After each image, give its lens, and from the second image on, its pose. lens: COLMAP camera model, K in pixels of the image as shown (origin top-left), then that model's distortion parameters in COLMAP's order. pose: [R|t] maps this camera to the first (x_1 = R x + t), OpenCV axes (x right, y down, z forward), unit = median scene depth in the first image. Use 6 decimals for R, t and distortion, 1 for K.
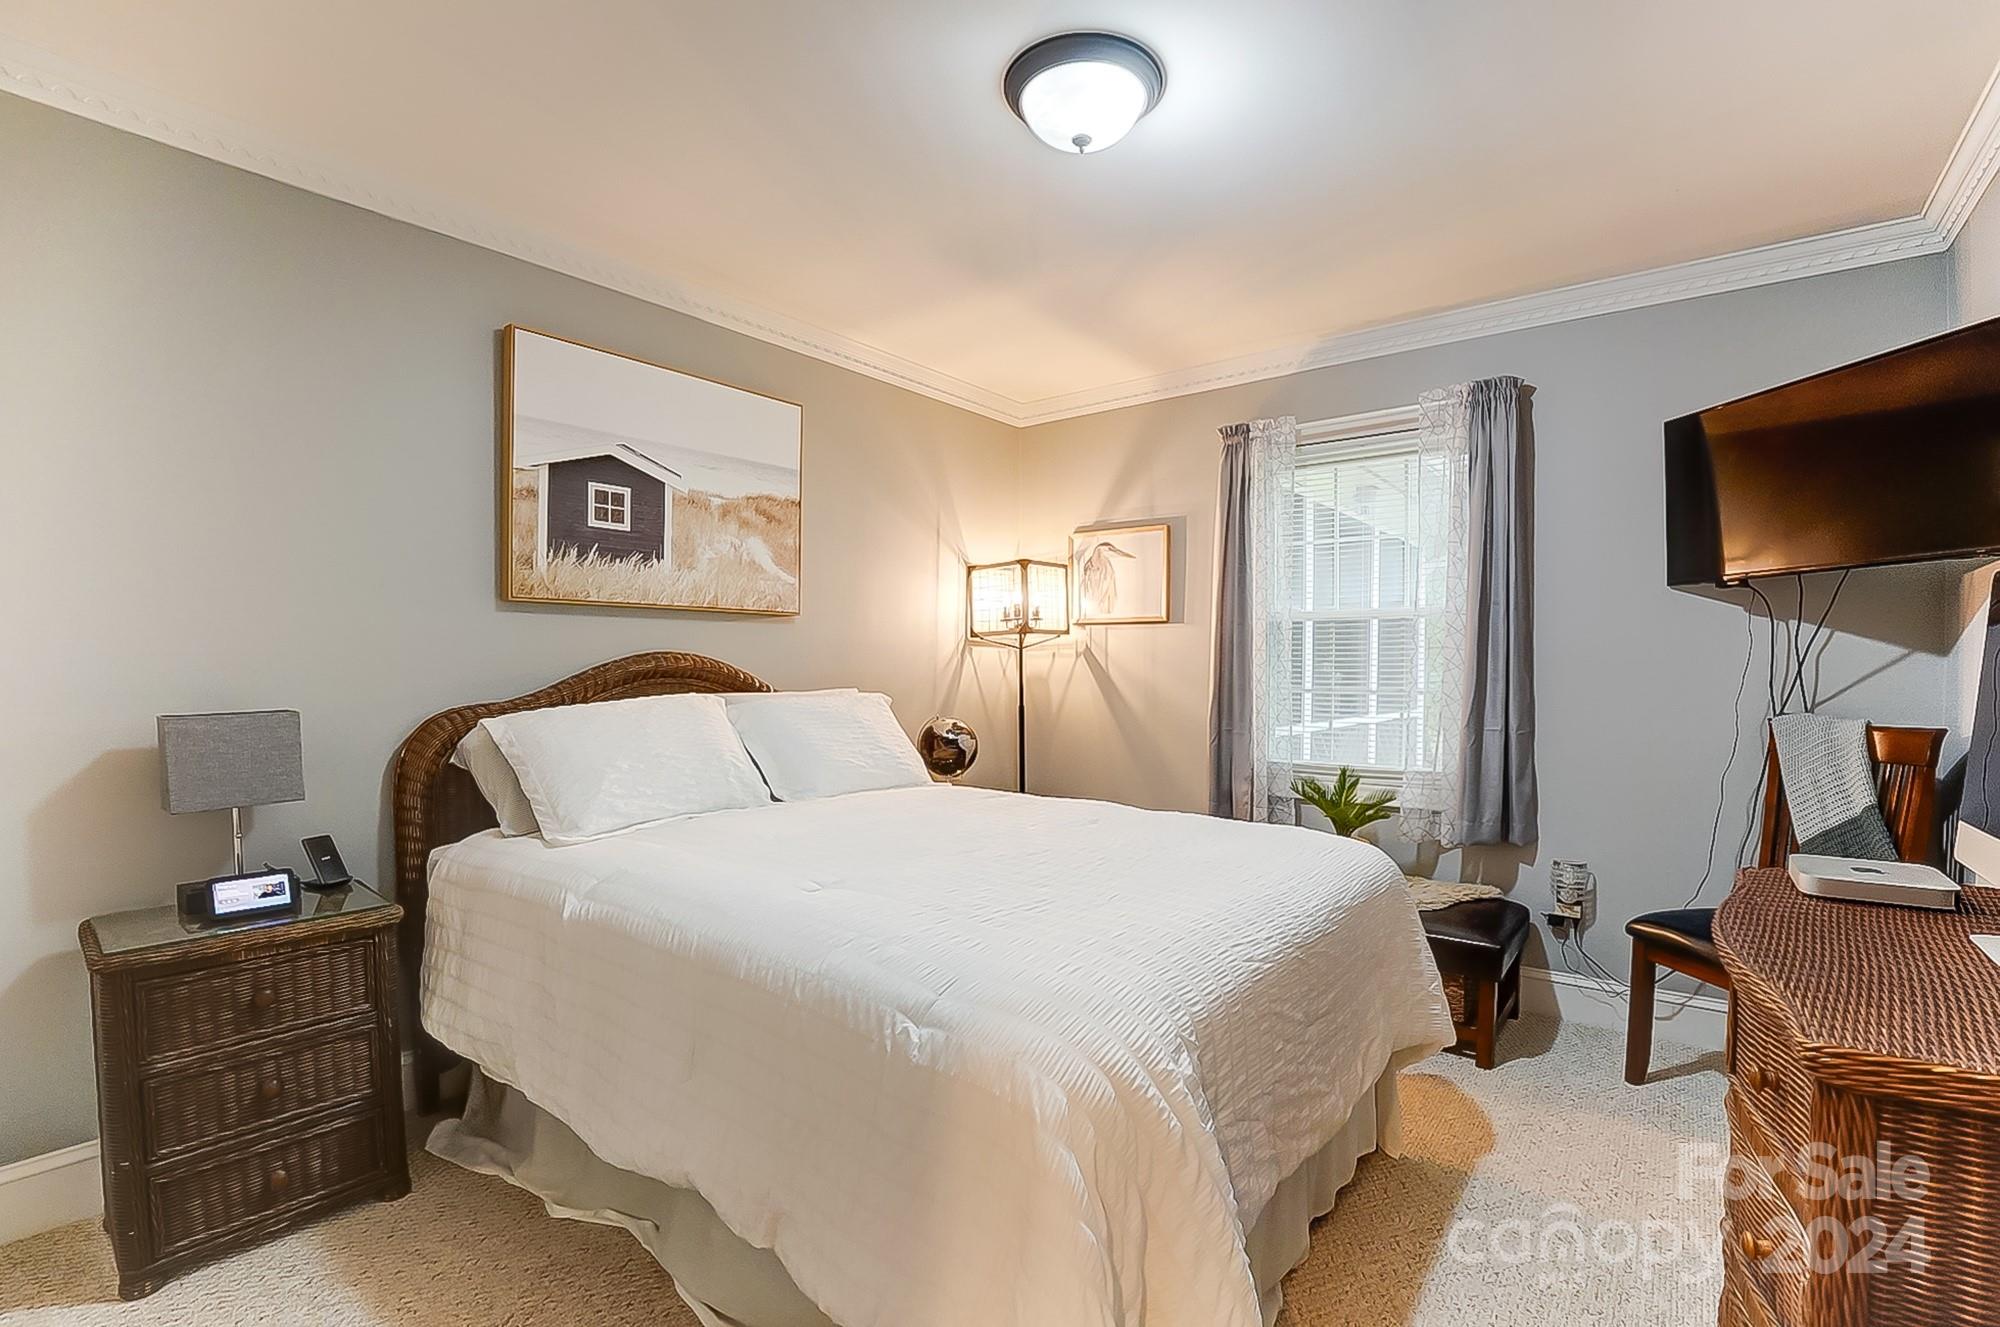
lens RADIAL K [[914.4, 0, 996.9], [0, 914.4, 636.3], [0, 0, 1]] dist [-0.052840, 0.000178]
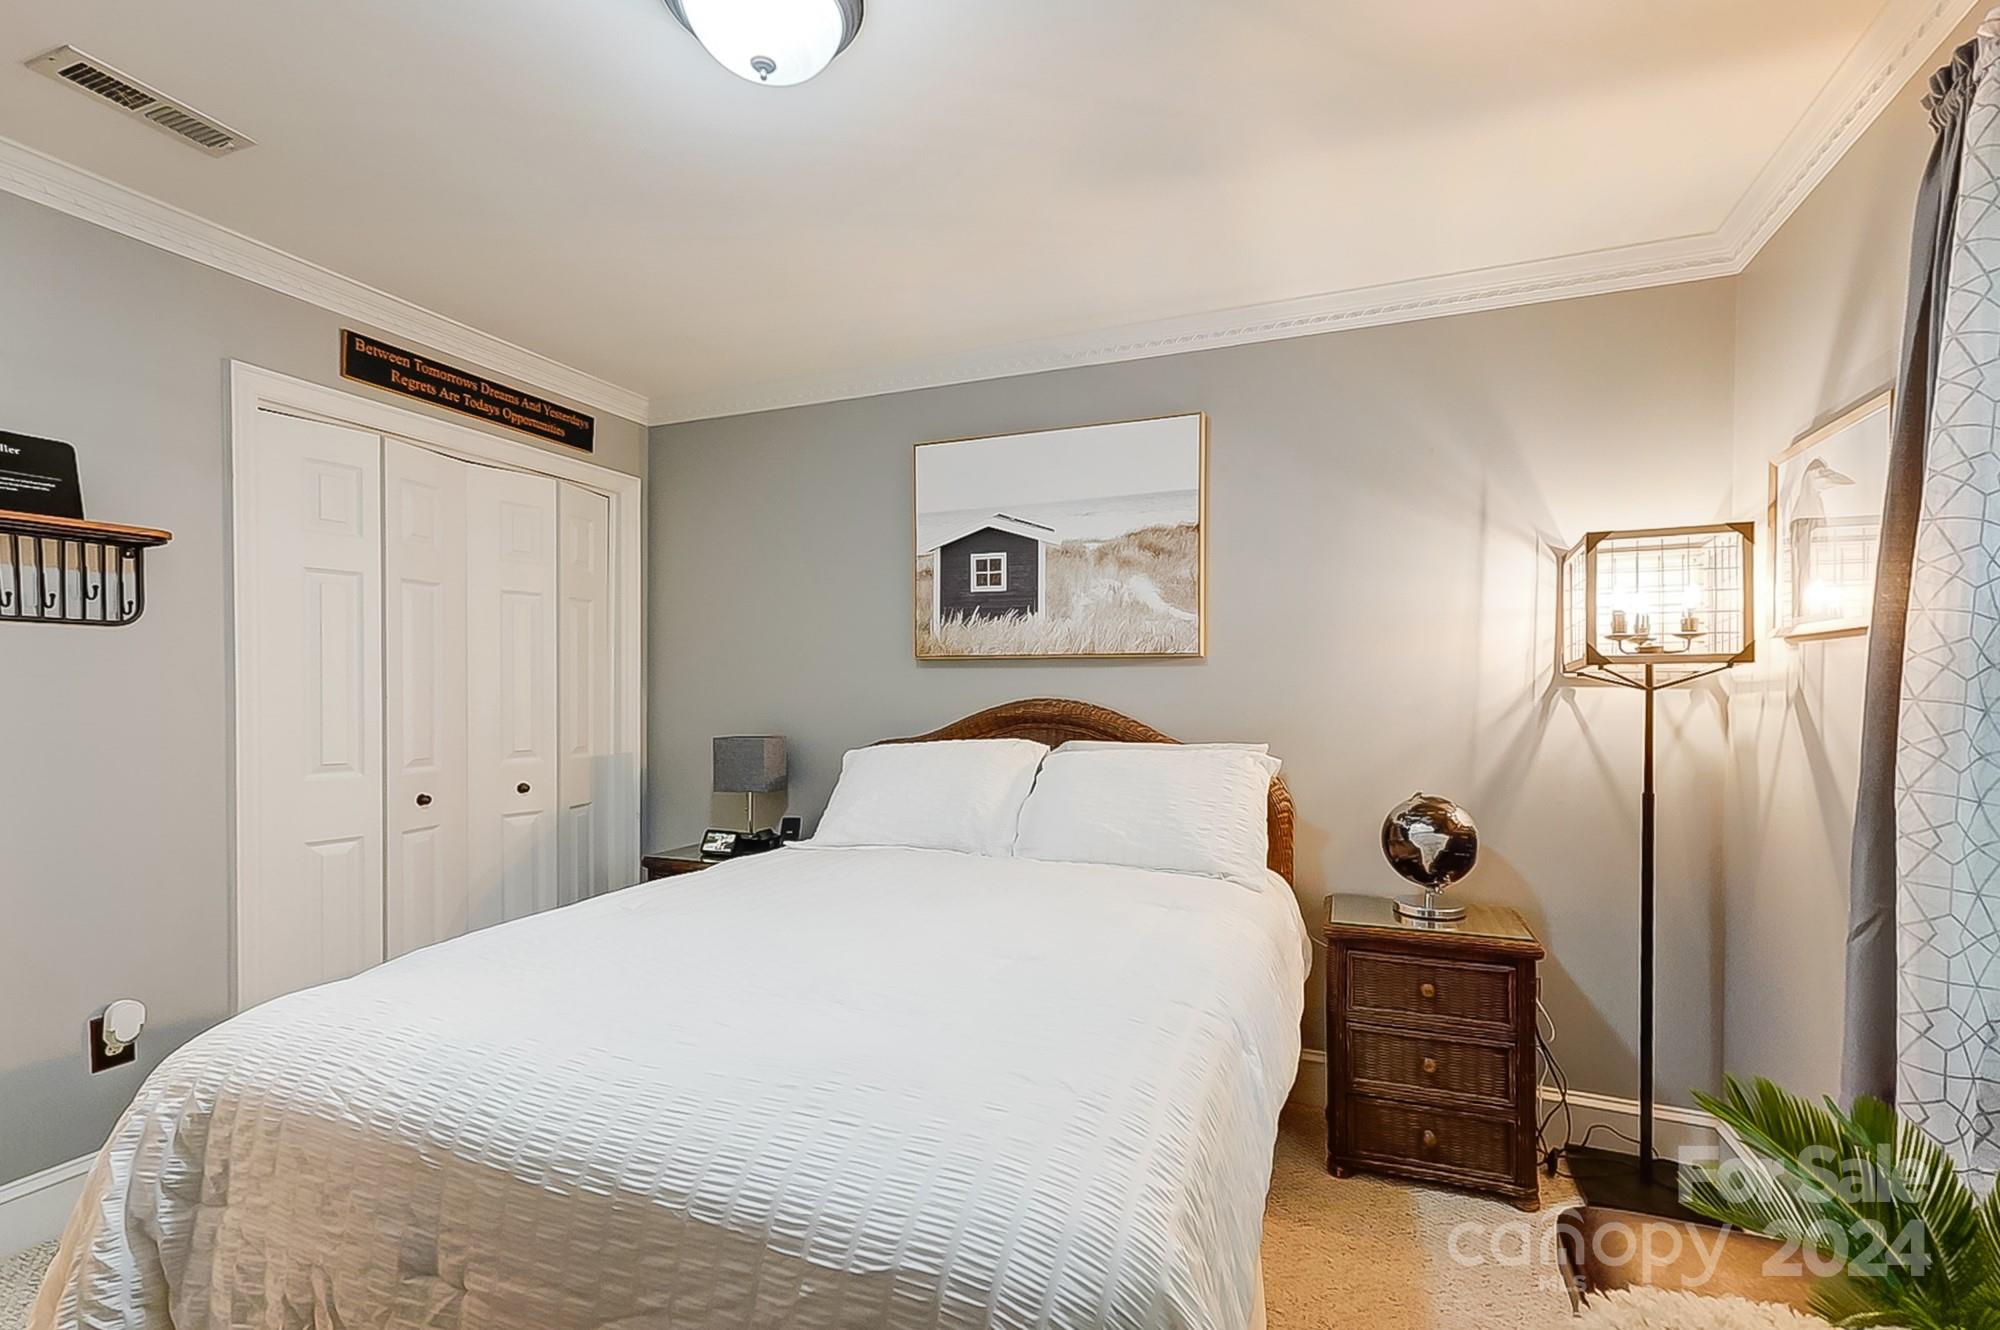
lens RADIAL K [[864.8, 0, 1036.6], [0, 864.8, 674.6], [0, 0, 1]] dist [0.000112, 0.000051]
pose [[0.282697, -0.017462, -0.959050, 0.585896], [0.025787, 0.999611, -0.010599, -0.000346], [0.958863, -0.021735, 0.283037, 0.683386]]
